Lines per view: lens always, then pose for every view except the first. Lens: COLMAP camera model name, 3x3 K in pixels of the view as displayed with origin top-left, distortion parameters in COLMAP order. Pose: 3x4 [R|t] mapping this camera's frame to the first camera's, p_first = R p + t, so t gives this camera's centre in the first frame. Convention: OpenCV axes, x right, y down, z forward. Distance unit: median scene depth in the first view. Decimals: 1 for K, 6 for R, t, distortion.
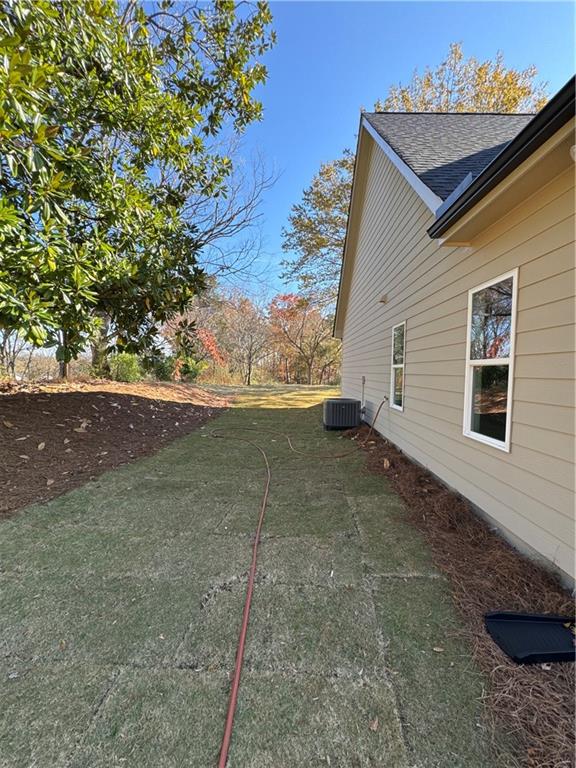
lens RADIAL K [[306.7, 0, 288.8], [0, 306.7, 384.8], [0, 0, 1]] dist [-0.004119, 0.001103]
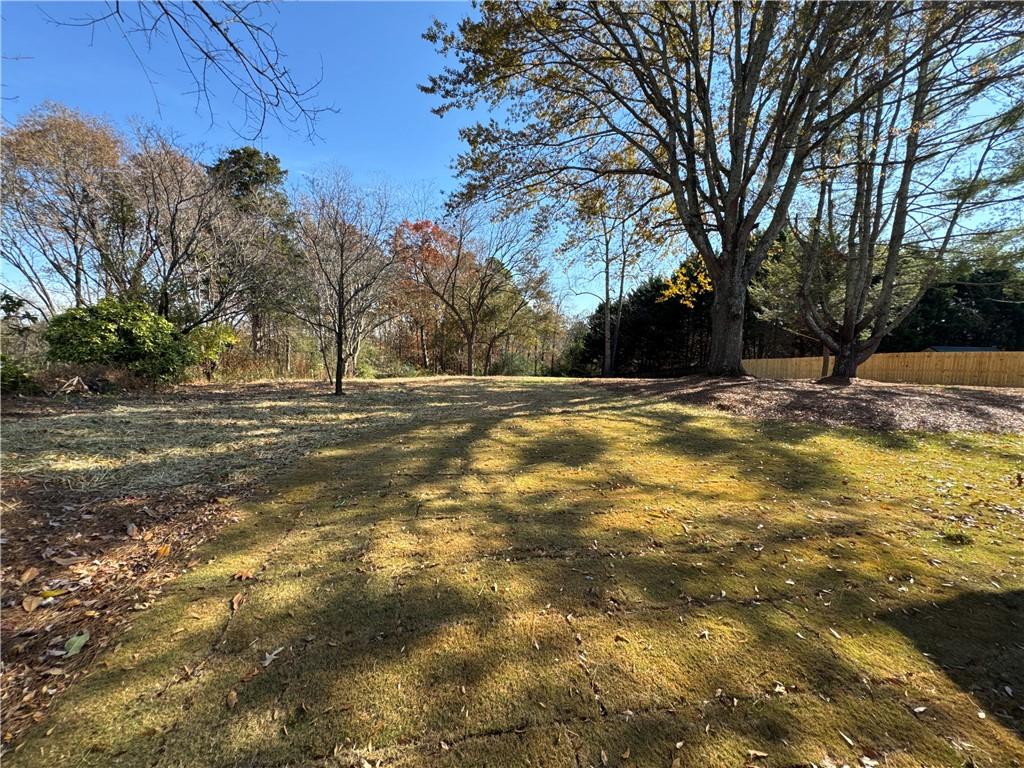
lens RADIAL K [[408.9, 0, 511.7], [0, 408.9, 386.7], [0, 0, 1]] dist [-0.004119, 0.001103]
pose [[0.975793, -0.025838, 0.217163, -0.013185], [0.014731, 0.998506, 0.052612, -0.005993], [-0.218199, -0.048139, 0.974716, 0.151695]]
